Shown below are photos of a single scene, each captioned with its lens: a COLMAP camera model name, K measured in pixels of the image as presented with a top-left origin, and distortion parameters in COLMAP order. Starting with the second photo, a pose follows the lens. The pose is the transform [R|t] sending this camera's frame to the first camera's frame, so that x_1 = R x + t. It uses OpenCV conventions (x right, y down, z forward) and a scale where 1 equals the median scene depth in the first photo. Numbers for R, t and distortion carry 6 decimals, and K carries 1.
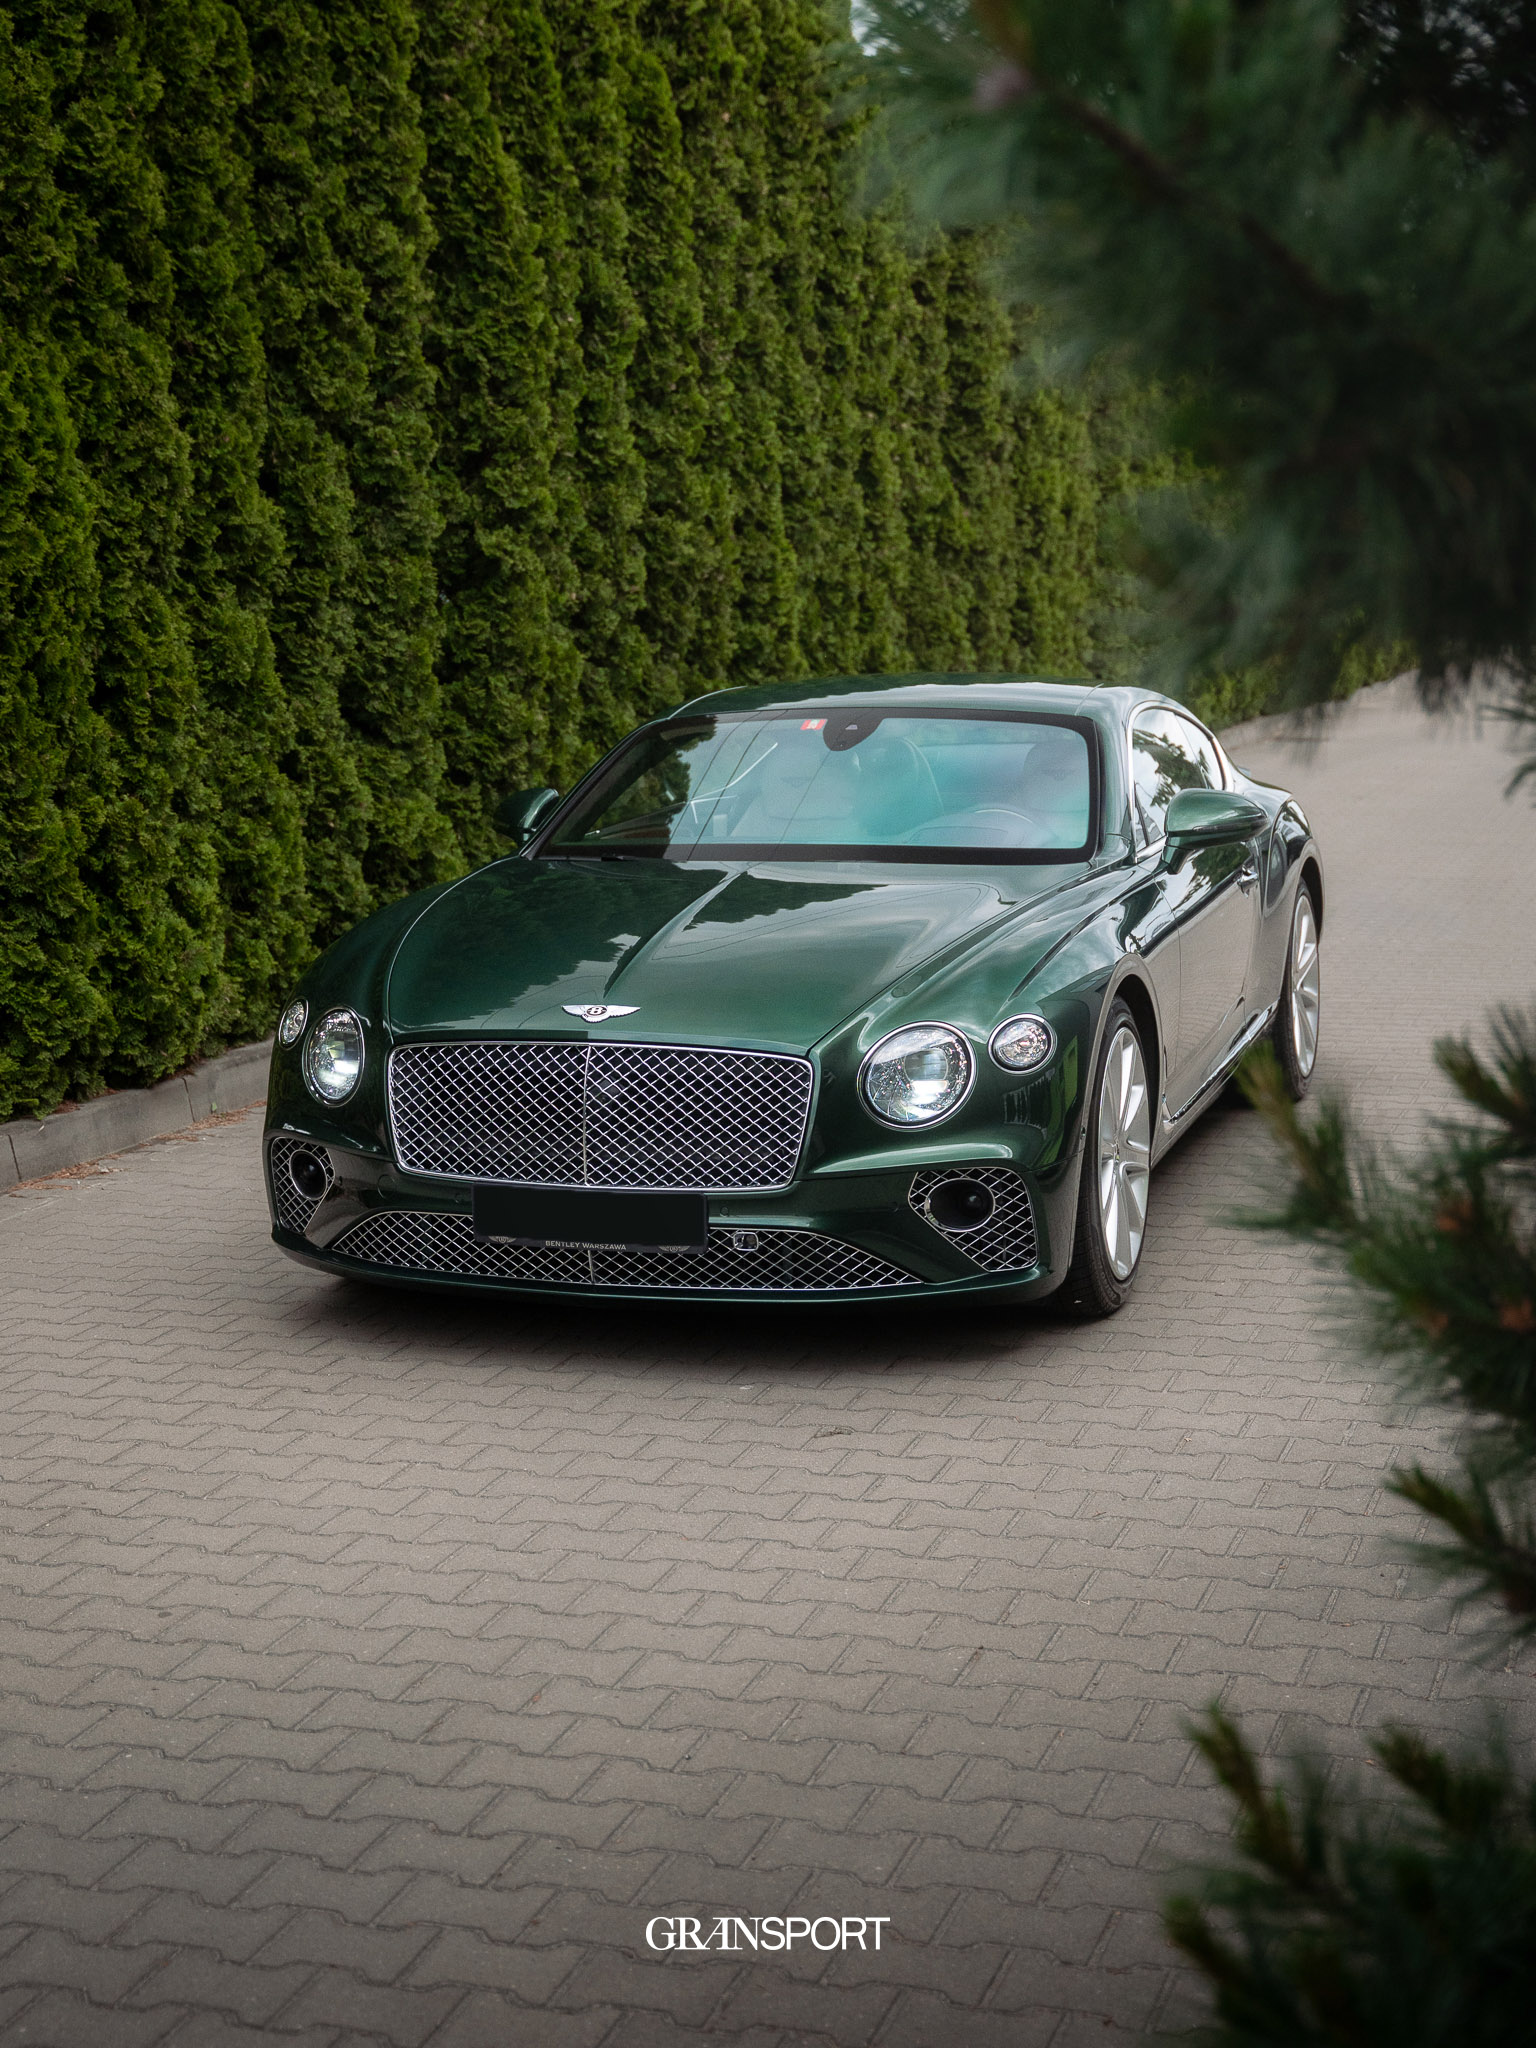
lens RADIAL K [[2720.6, 0, 773.2], [0, 2720.6, 1017.0], [0, 0, 1]] dist [-0.053569, 0.000000]
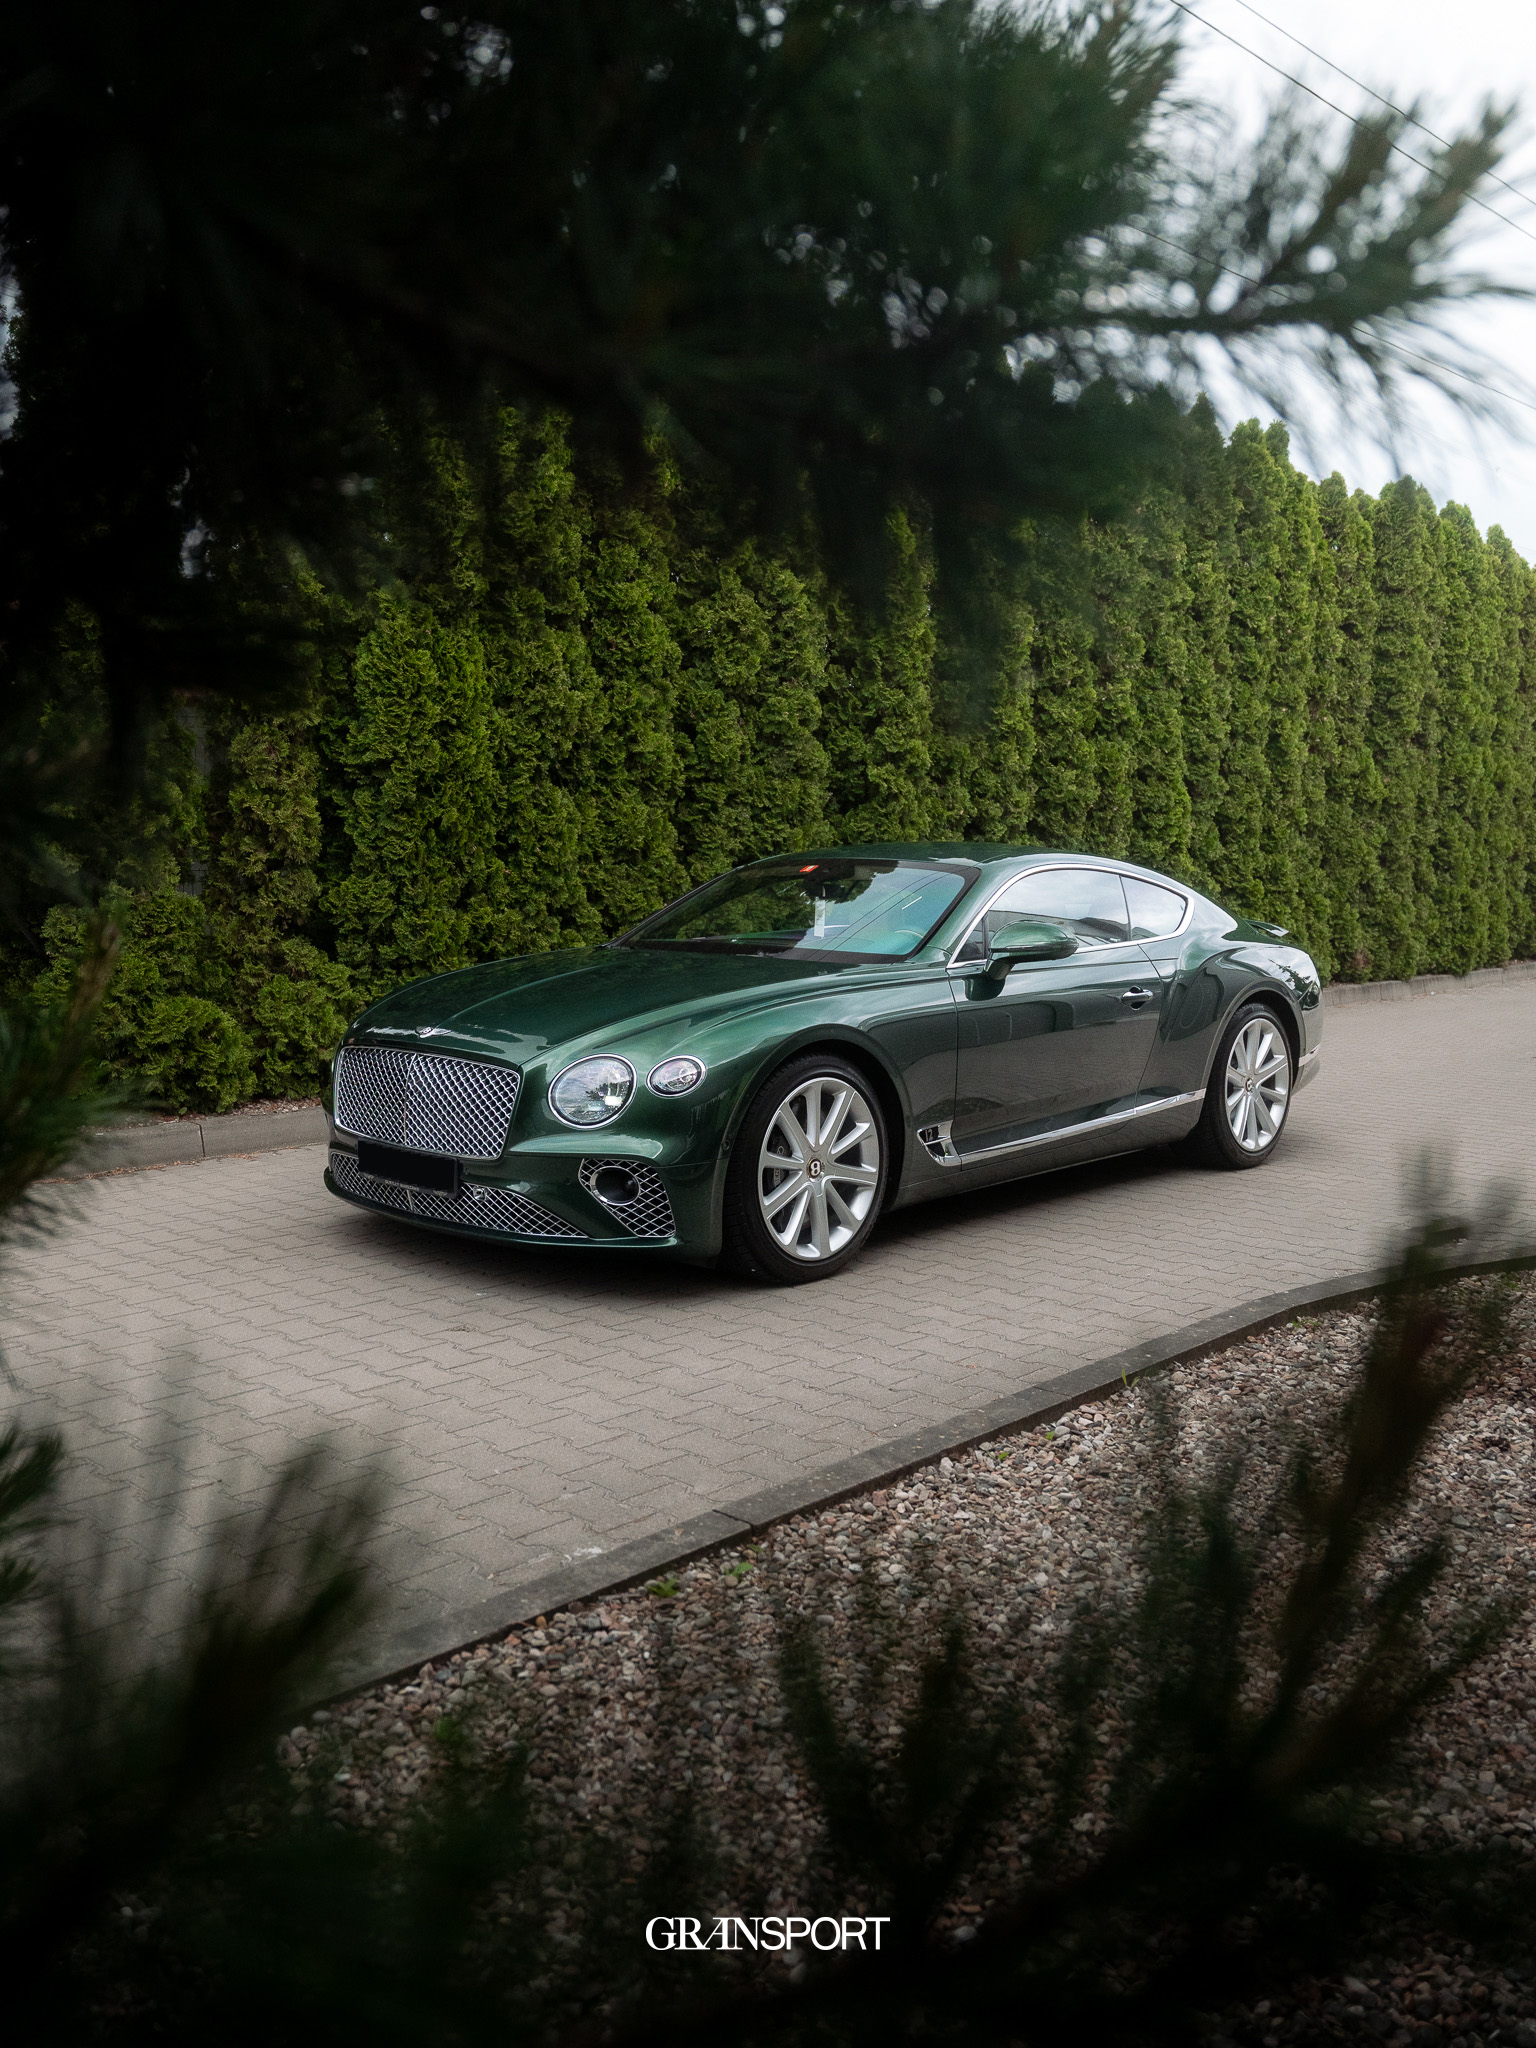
lens RADIAL K [[1601.8, 0, 759.3], [0, 1601.8, 1021.4], [0, 0, 1]] dist [-0.032952, 0.002592]
pose [[0.907410, 0.067600, -0.414773, 0.231231], [-0.087095, 0.995800, -0.028244, 0.000879], [0.411122, 0.061754, 0.909486, 0.134783]]
